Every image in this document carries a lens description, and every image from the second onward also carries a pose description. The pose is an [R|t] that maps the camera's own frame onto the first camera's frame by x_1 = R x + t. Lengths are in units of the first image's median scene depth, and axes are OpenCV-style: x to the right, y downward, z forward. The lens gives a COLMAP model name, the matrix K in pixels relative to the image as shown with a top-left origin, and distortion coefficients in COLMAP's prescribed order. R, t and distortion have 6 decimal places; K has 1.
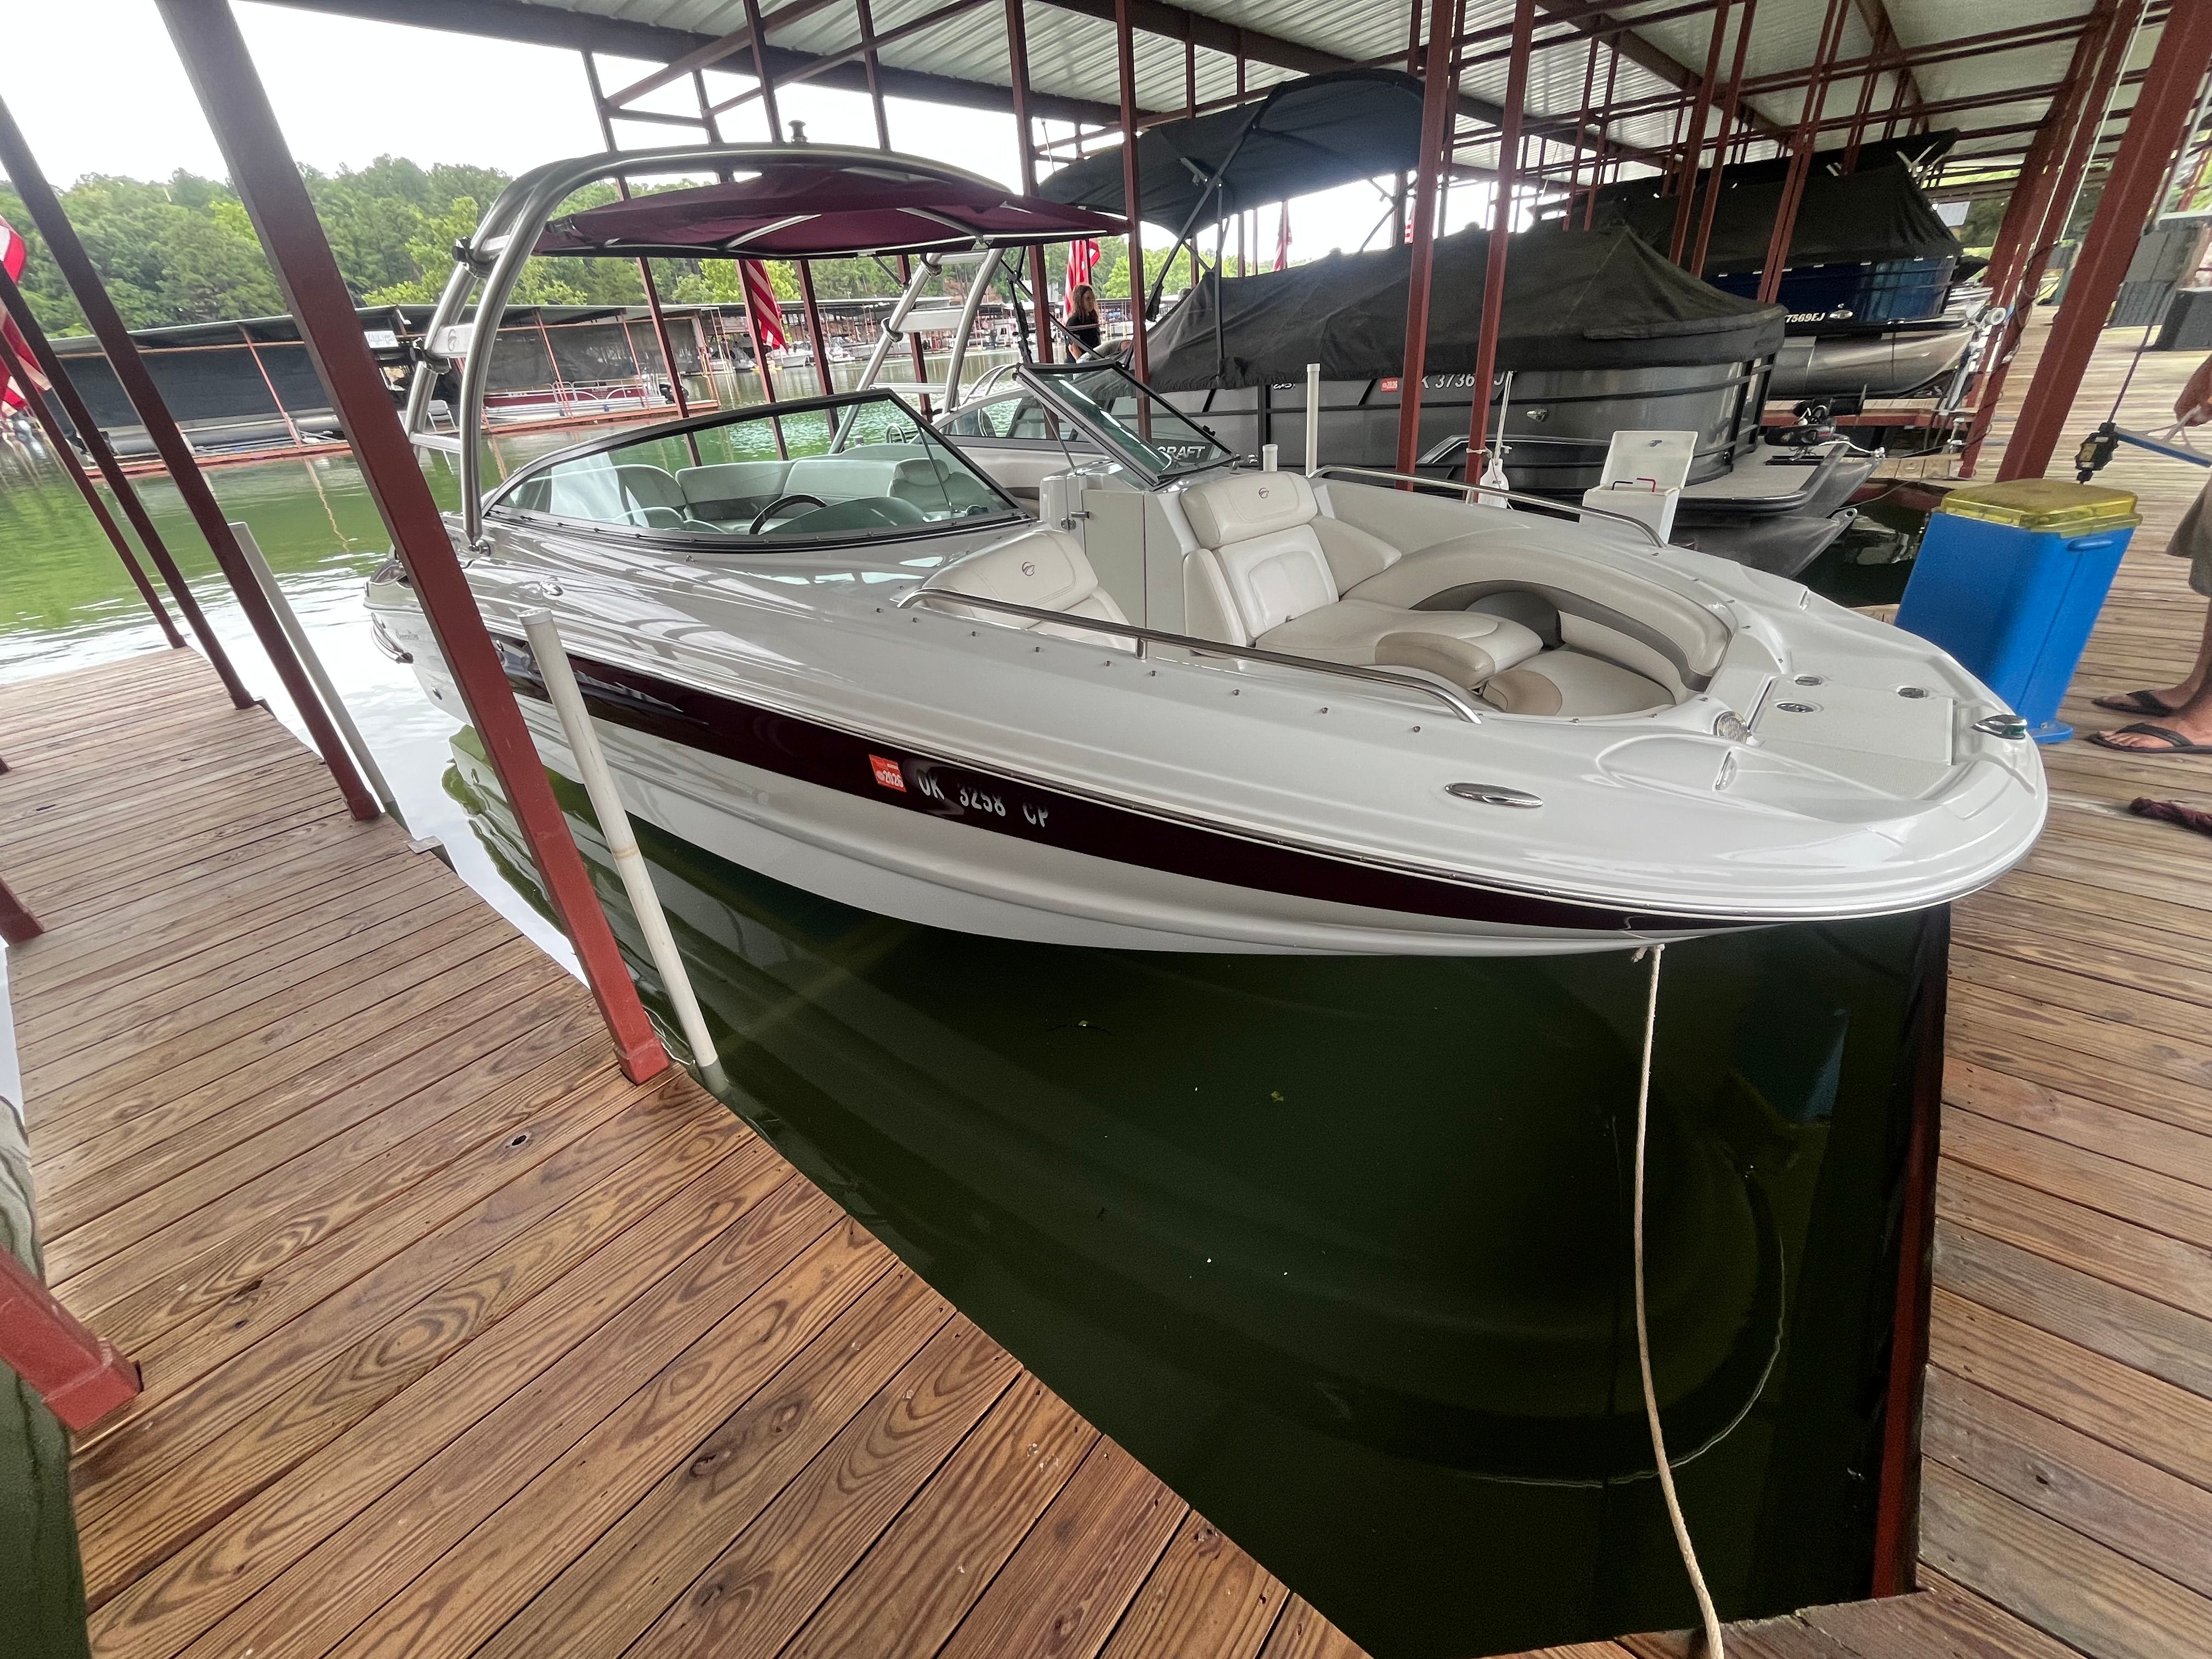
lens RADIAL K [[900.4, 0, 1102.7], [0, 900.4, 825.1], [0, 0, 1]] dist [-0.000837, -0.000052]
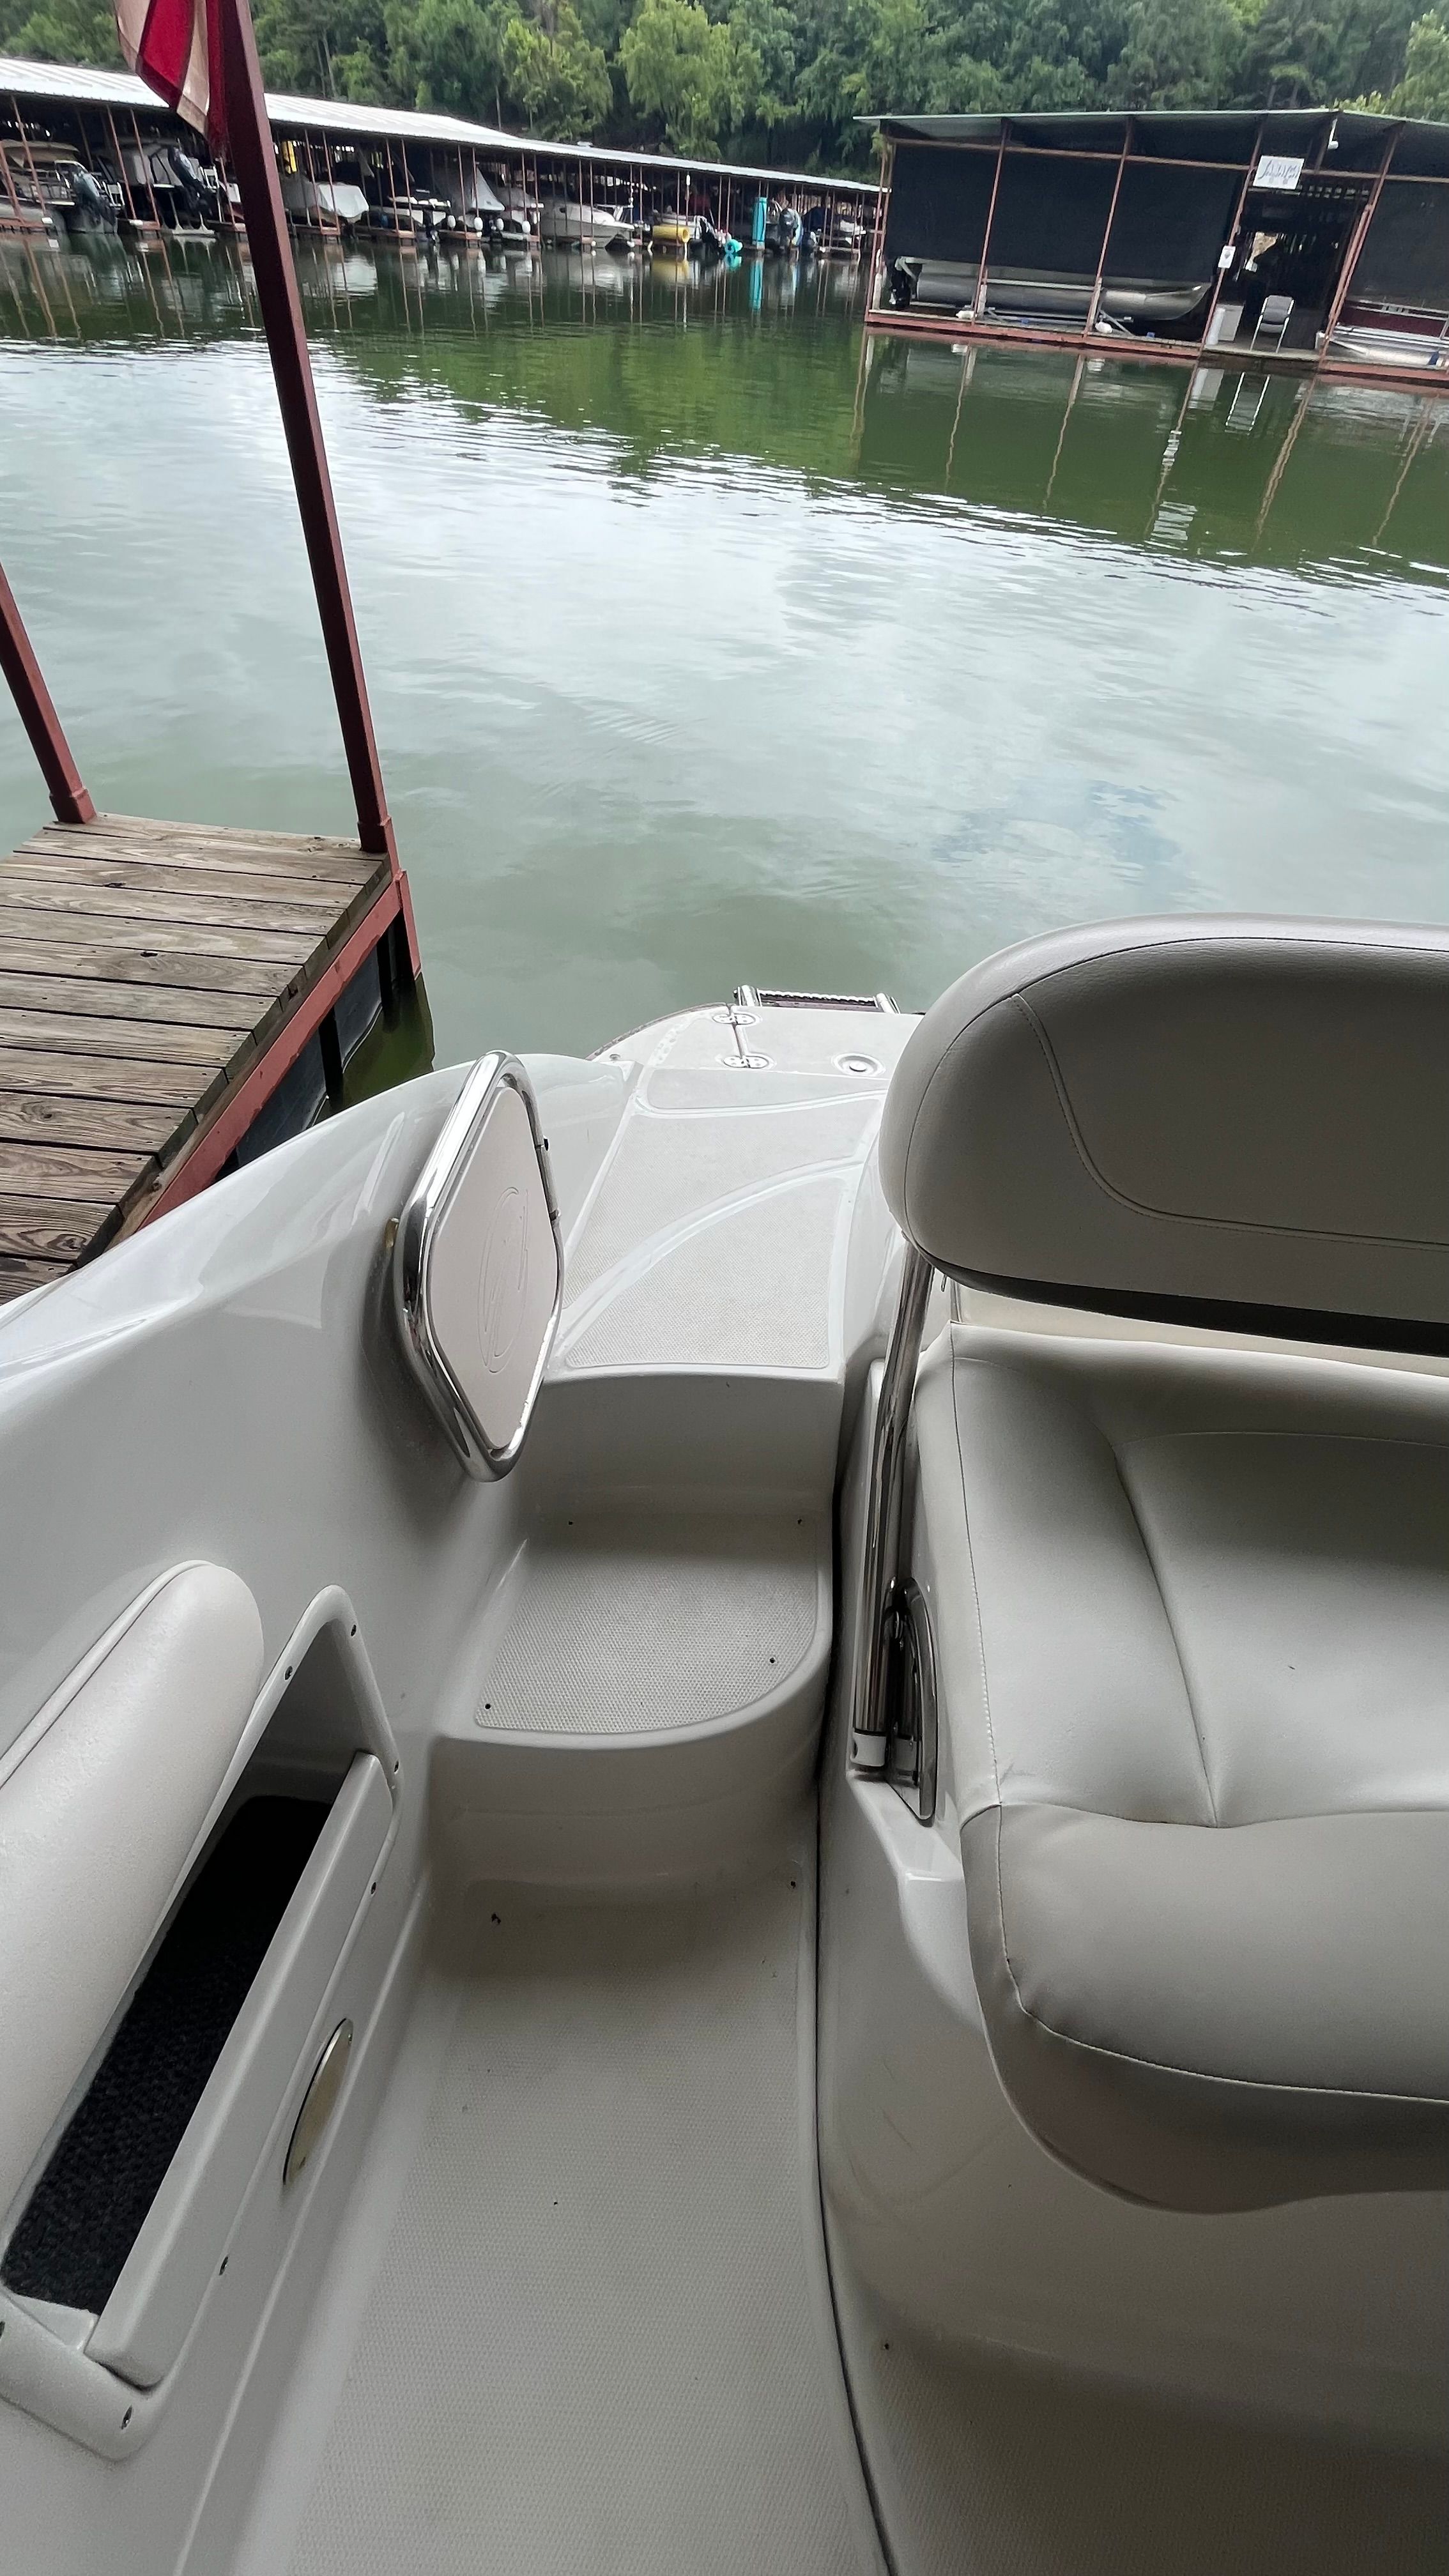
lens RADIAL K [[1050.1, 0, 726.9], [0, 1050.1, 1281.1], [0, 0, 1]] dist [-0.003885, -0.000155]
pose [[0.561408, 0.658434, -0.501284, -0.096791], [-0.484477, 0.752601, 0.445952, -0.063471], [0.670897, -0.007500, 0.741513, 0.133504]]
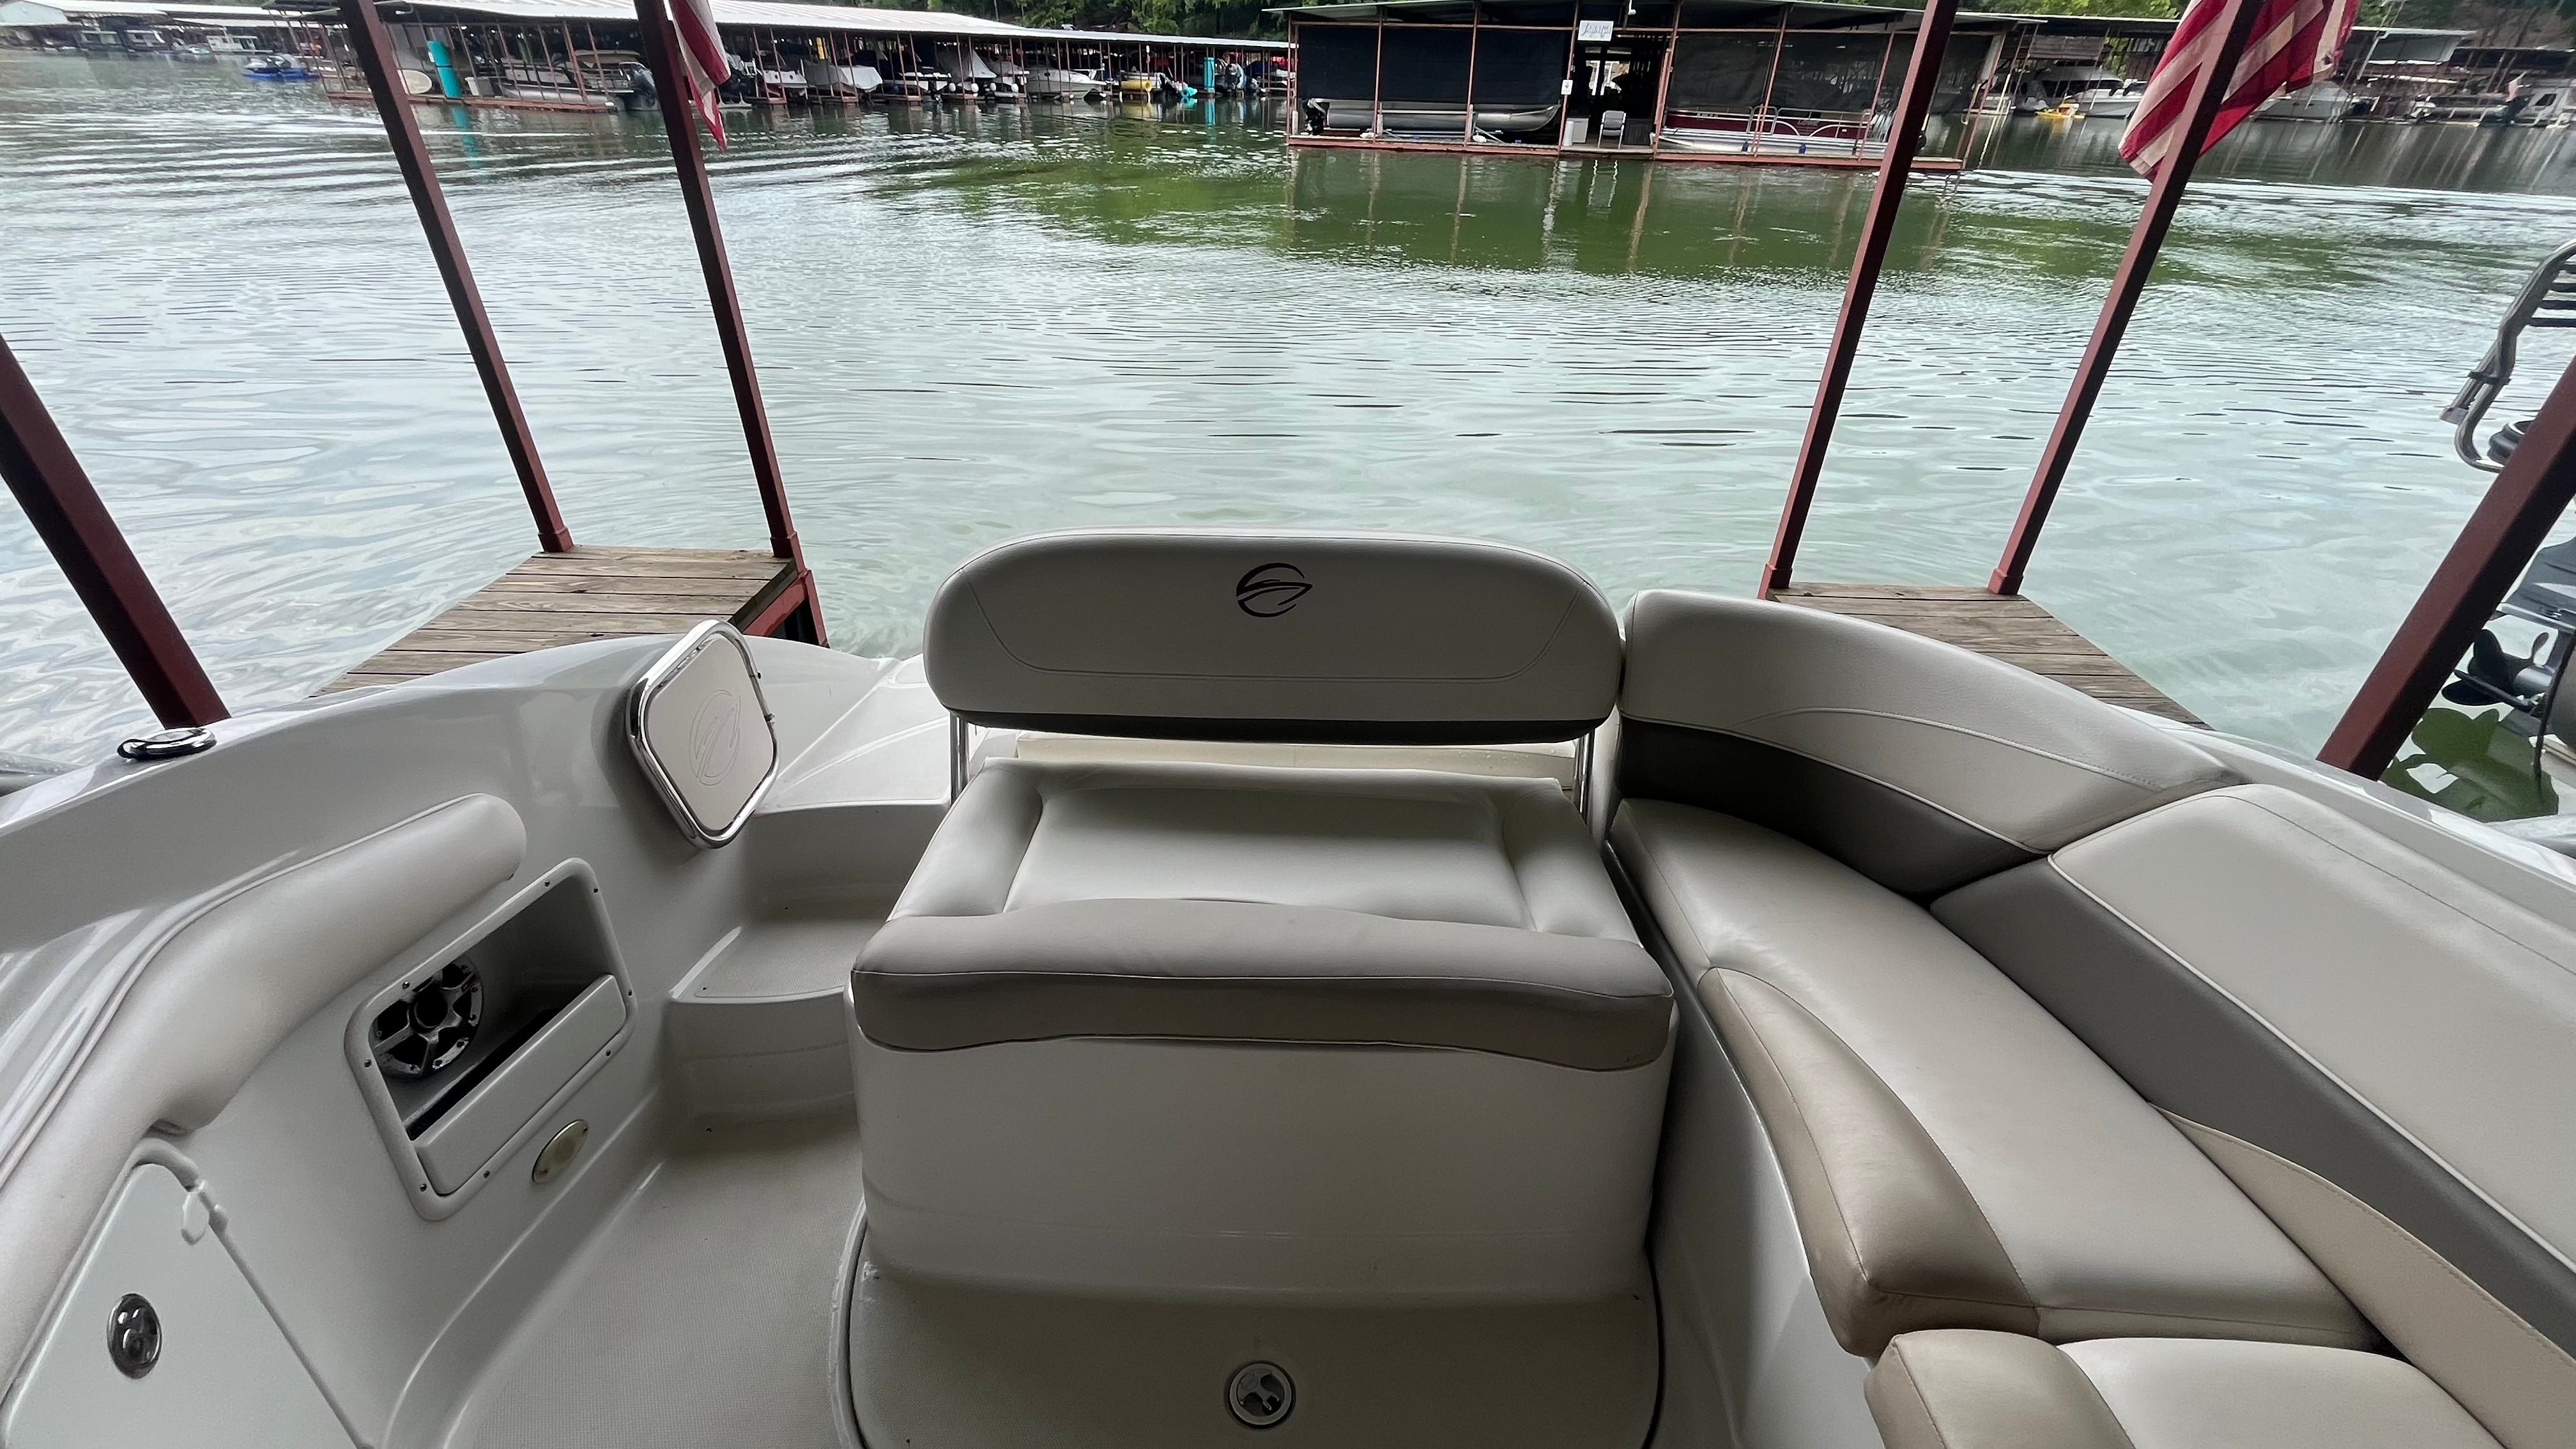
lens RADIAL K [[1050.1, 0, 1287.7], [0, 1050.1, 716.8], [0, 0, 1]] dist [-0.003885, -0.000155]
pose [[0.626439, 0.478115, -0.615614, -0.062293], [-0.432789, 0.870207, 0.235445, -0.074402], [0.648281, 0.118939, 0.752054, 0.129118]]
